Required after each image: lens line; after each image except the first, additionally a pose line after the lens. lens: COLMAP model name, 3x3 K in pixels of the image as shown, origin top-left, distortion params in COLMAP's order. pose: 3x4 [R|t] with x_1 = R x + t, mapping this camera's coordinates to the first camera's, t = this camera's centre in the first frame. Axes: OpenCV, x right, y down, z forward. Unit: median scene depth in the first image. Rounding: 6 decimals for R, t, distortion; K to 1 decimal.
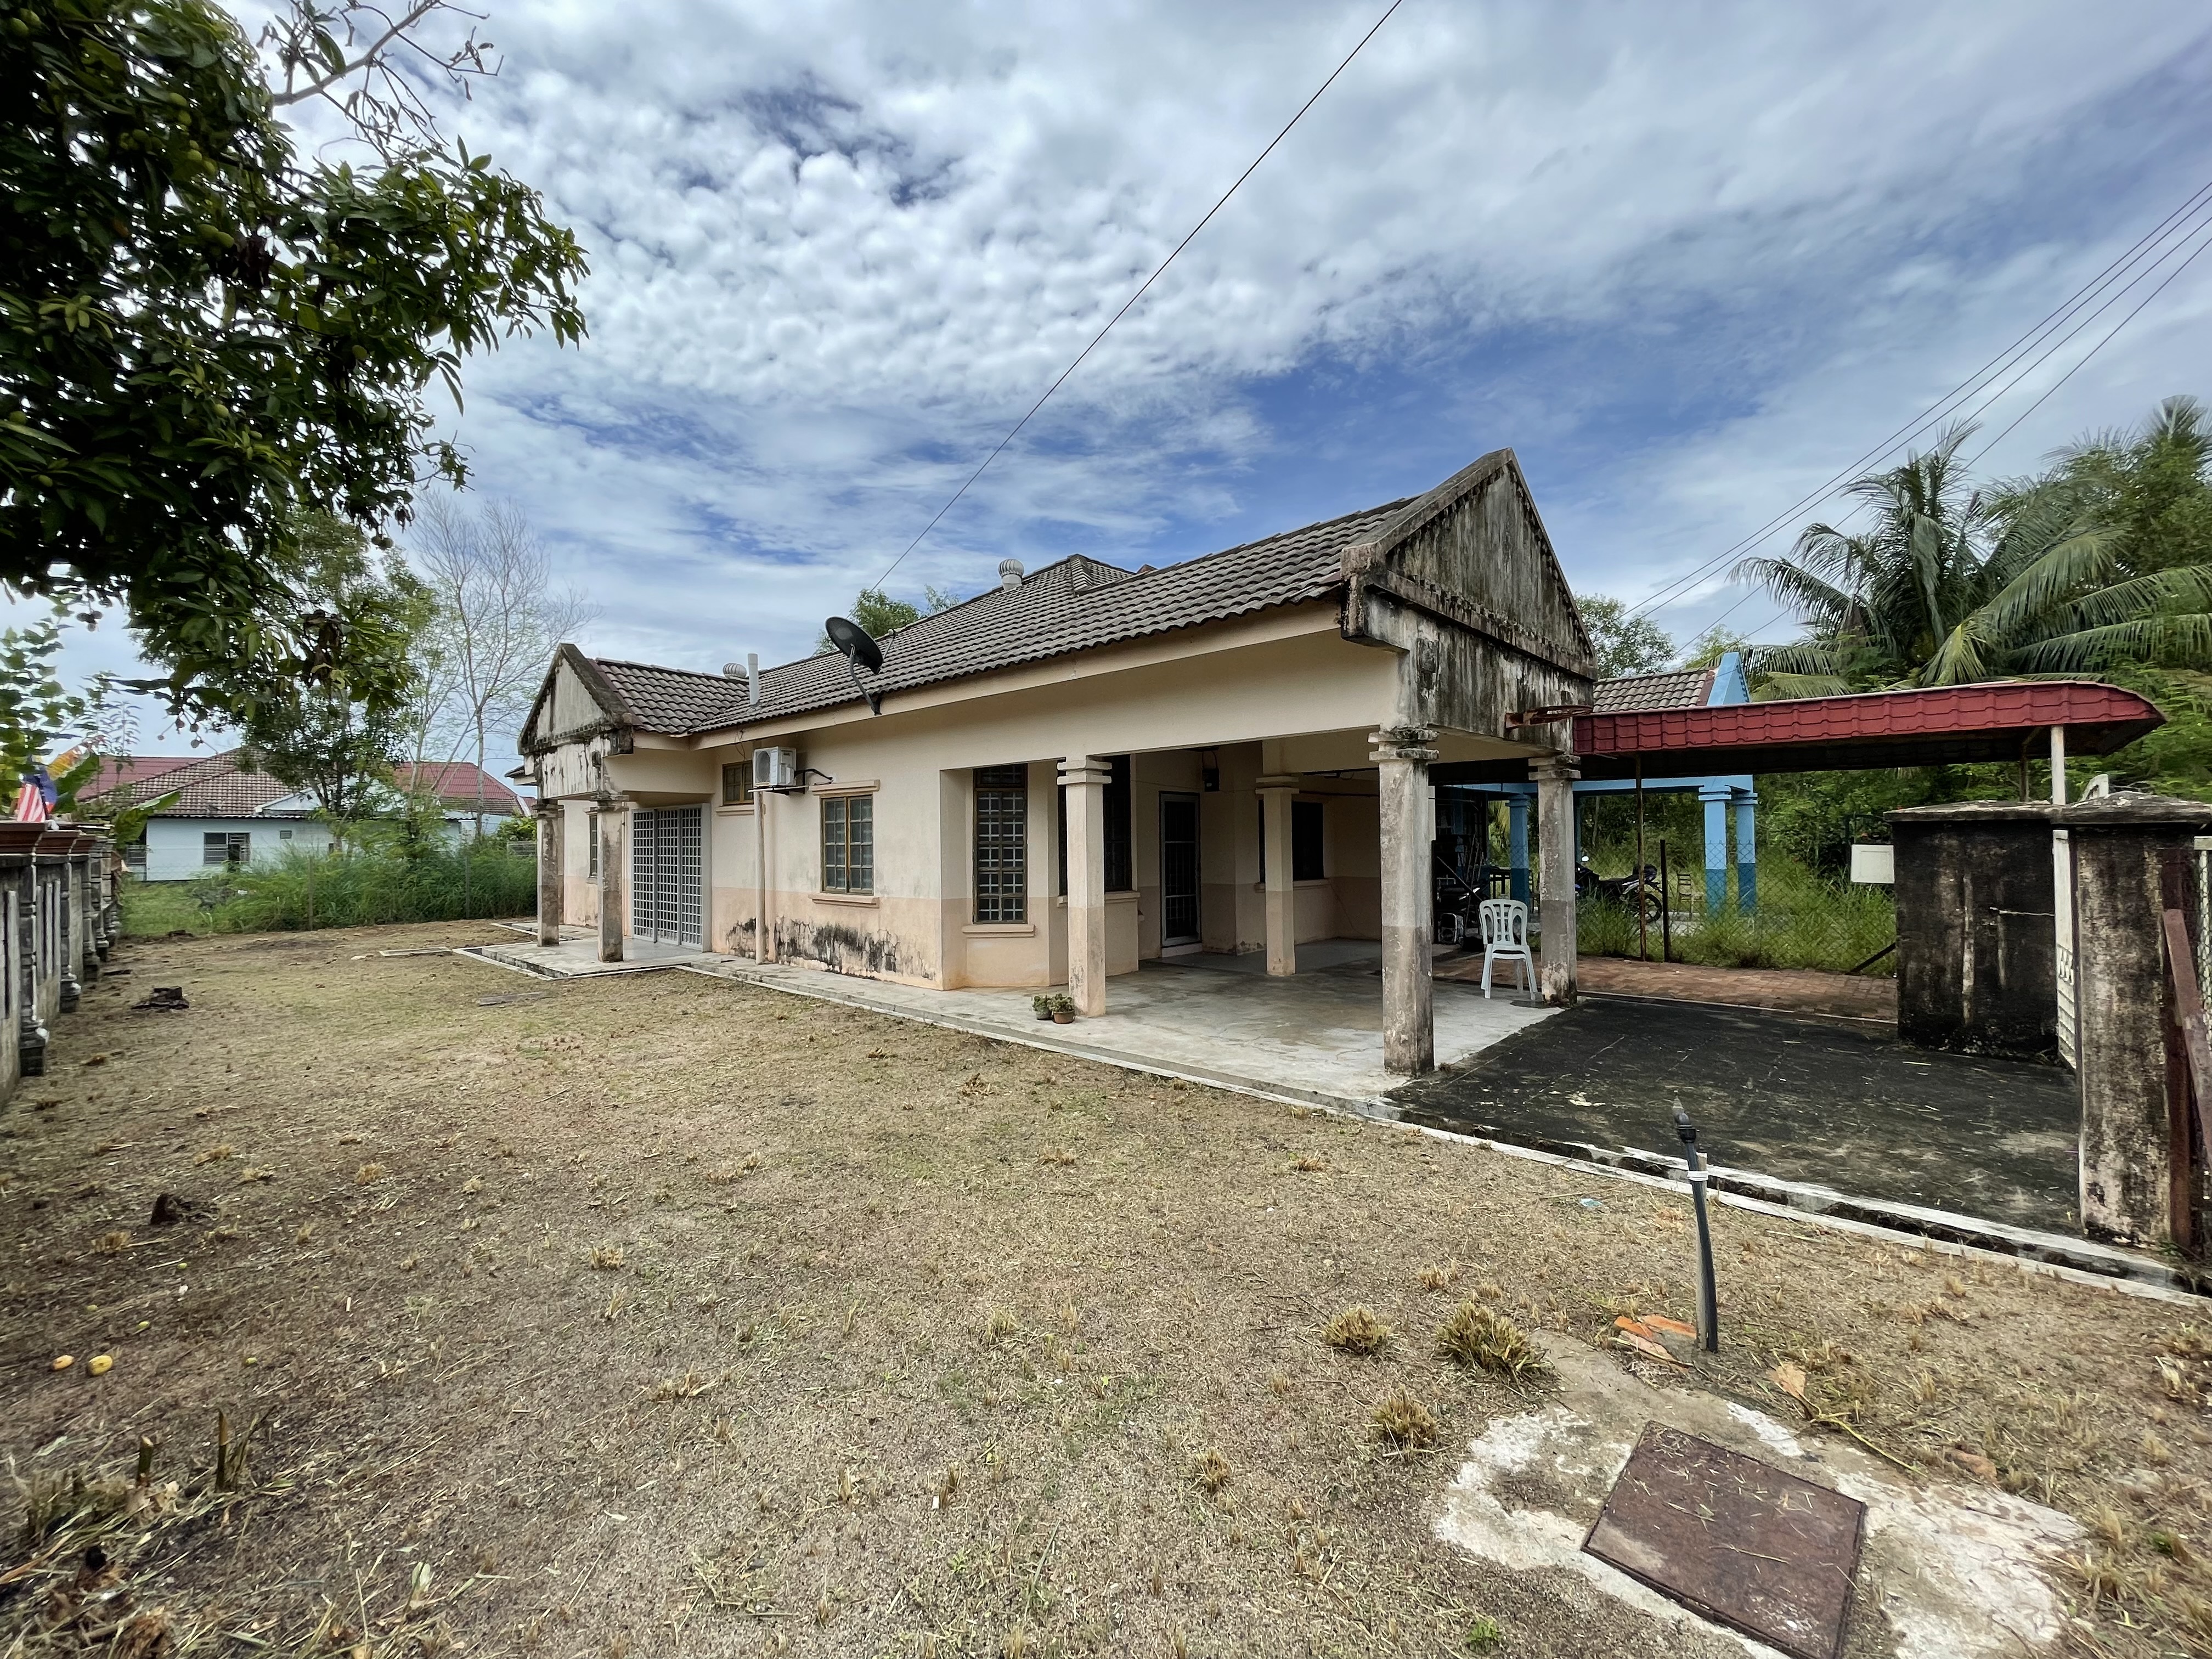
lens RADIAL K [[897.1, 0, 1110.2], [0, 897.1, 830.5], [0, 0, 1]] dist [0.000132, 0.000000]
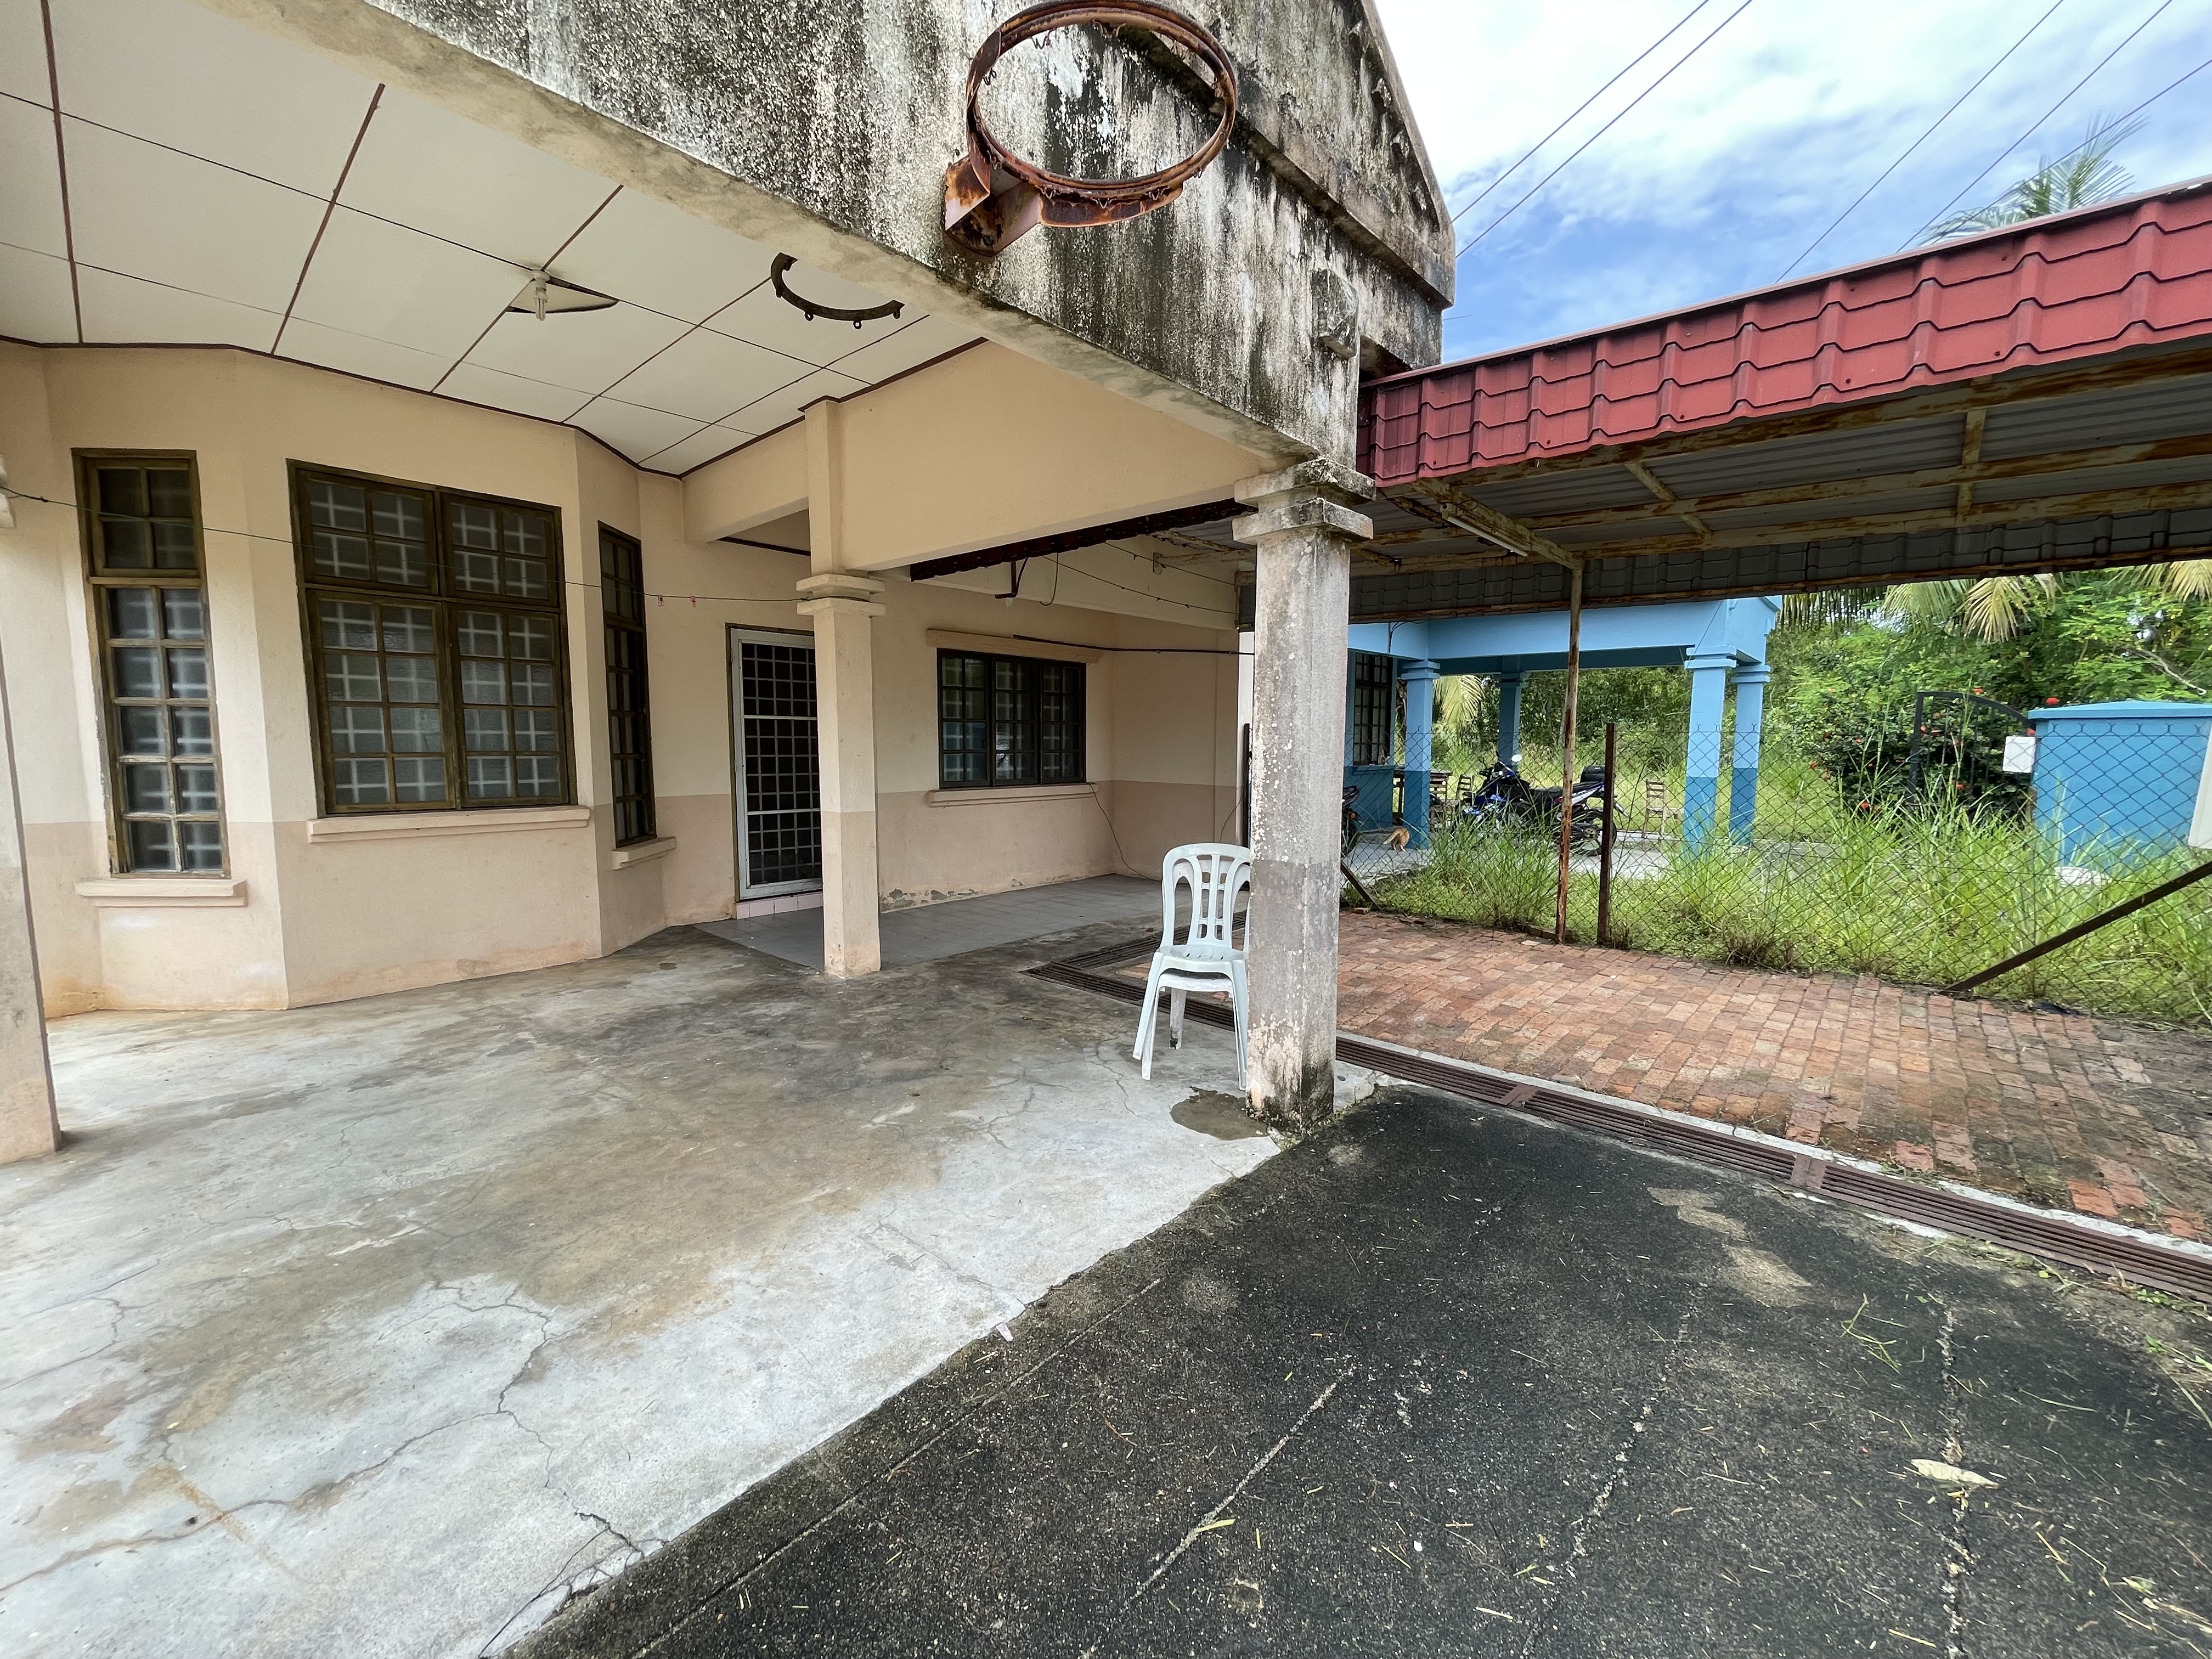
lens RADIAL K [[897.1, 0, 1102.6], [0, 897.1, 828.5], [0, 0, 1]] dist [0.000132, 0.000000]
pose [[0.999861, 0.014010, 0.009011, 0.357187], [-0.014944, 0.993407, 0.113659, 0.019048], [-0.007359, -0.113778, 0.993479, 0.534654]]
